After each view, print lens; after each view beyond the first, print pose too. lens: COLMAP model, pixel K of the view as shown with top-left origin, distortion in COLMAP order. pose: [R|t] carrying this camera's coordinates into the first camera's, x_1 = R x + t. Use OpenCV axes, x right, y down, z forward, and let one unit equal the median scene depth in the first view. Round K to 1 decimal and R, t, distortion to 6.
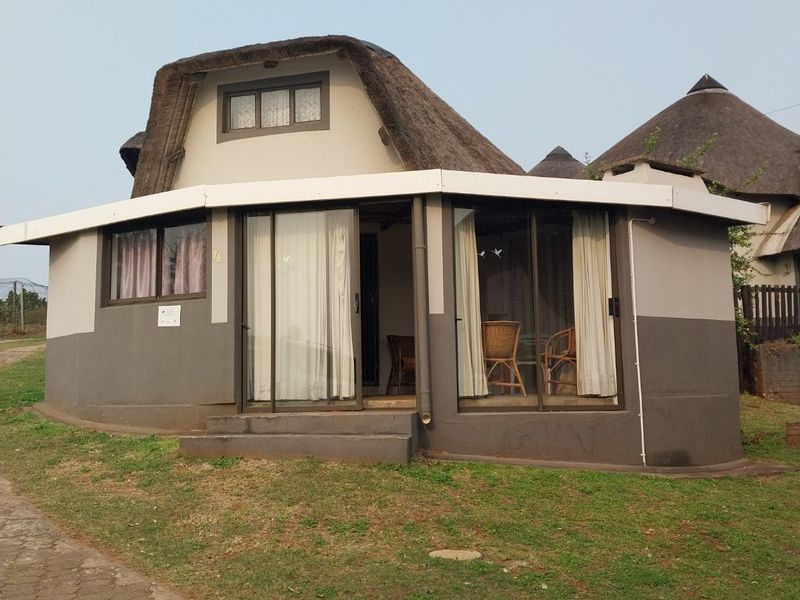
lens RADIAL K [[673.3, 0, 400.0], [0, 673.3, 300.0], [0, 0, 1]] dist [-0.001084, -0.000100]
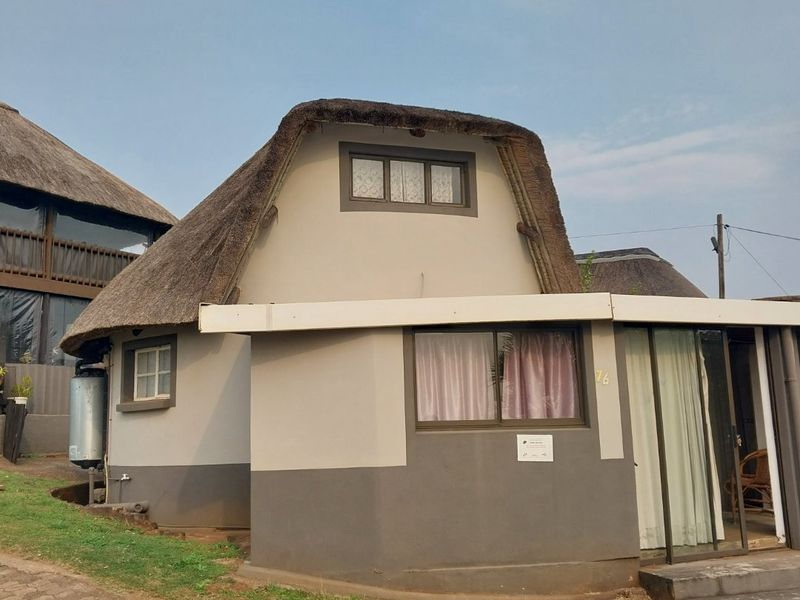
lens RADIAL K [[709.6, 0, 400.0], [0, 709.6, 300.0], [0, 0, 1]] dist [-0.010318, -0.013823]
pose [[0.877920, 0.091149, 0.470052, -0.630320], [-0.045022, 0.993078, -0.108483, -0.036438], [-0.476686, 0.074077, 0.875947, 0.229254]]
